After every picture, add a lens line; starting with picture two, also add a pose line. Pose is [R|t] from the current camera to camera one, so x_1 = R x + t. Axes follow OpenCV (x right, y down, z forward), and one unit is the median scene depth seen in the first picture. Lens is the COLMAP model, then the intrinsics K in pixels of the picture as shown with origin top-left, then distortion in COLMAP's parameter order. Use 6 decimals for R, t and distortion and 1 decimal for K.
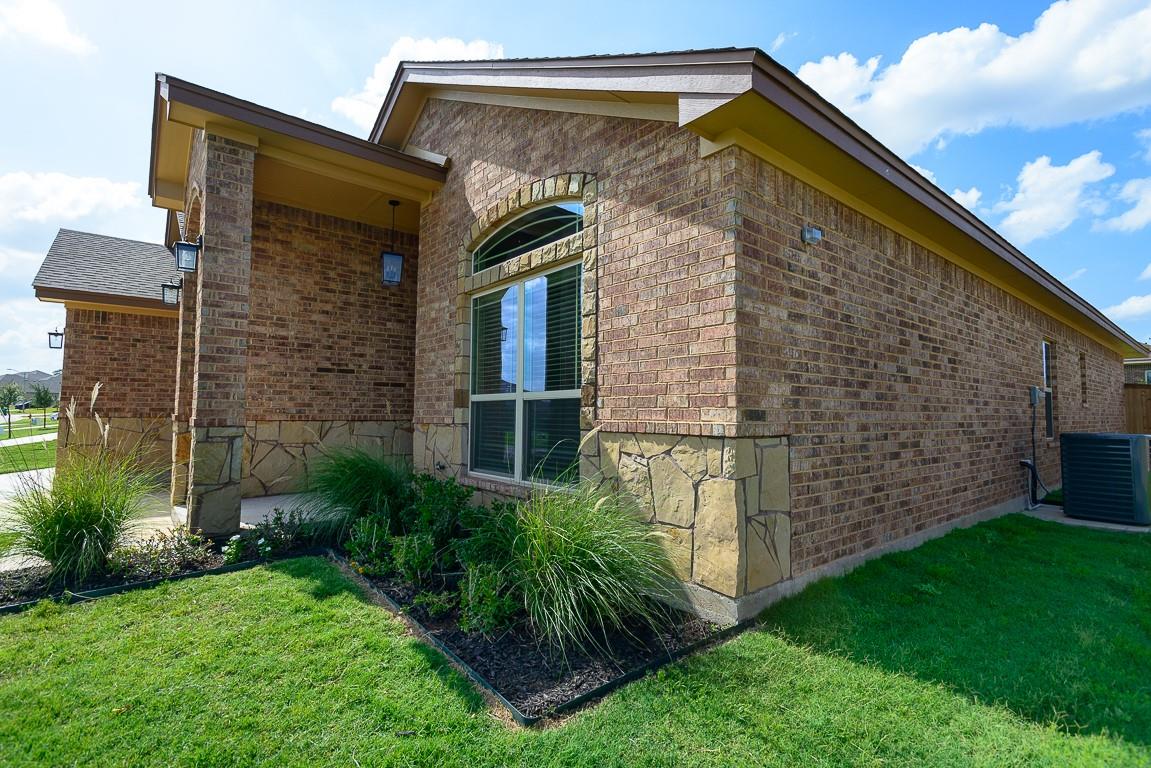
lens RADIAL K [[543.1, 0, 575.5], [0, 543.1, 384.0], [0, 0, 1]] dist [0.024019, 0.000233]
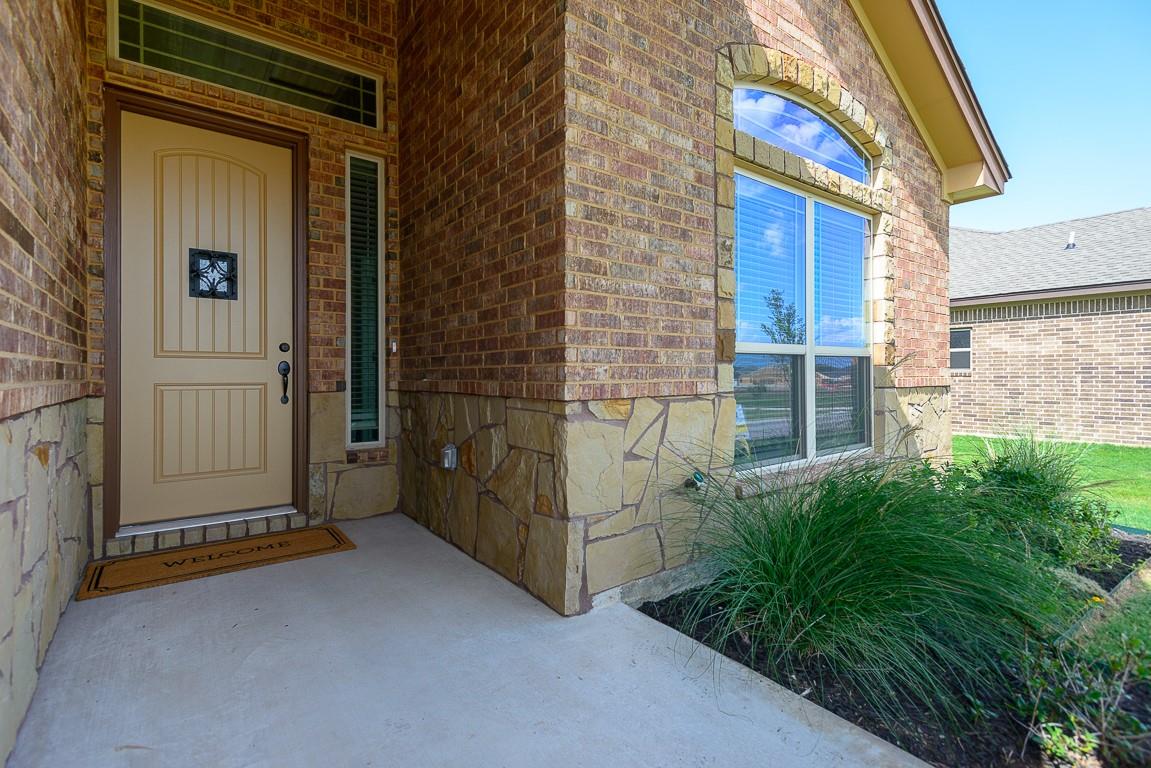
lens RADIAL K [[543.1, 0, 575.5], [0, 543.1, 384.0], [0, 0, 1]] dist [0.024019, 0.000233]
pose [[0.036052, -0.022176, 0.999104, -0.866401], [-0.049481, 0.998488, 0.023948, 0.067009], [-0.998124, -0.050300, 0.034900, 1.275900]]
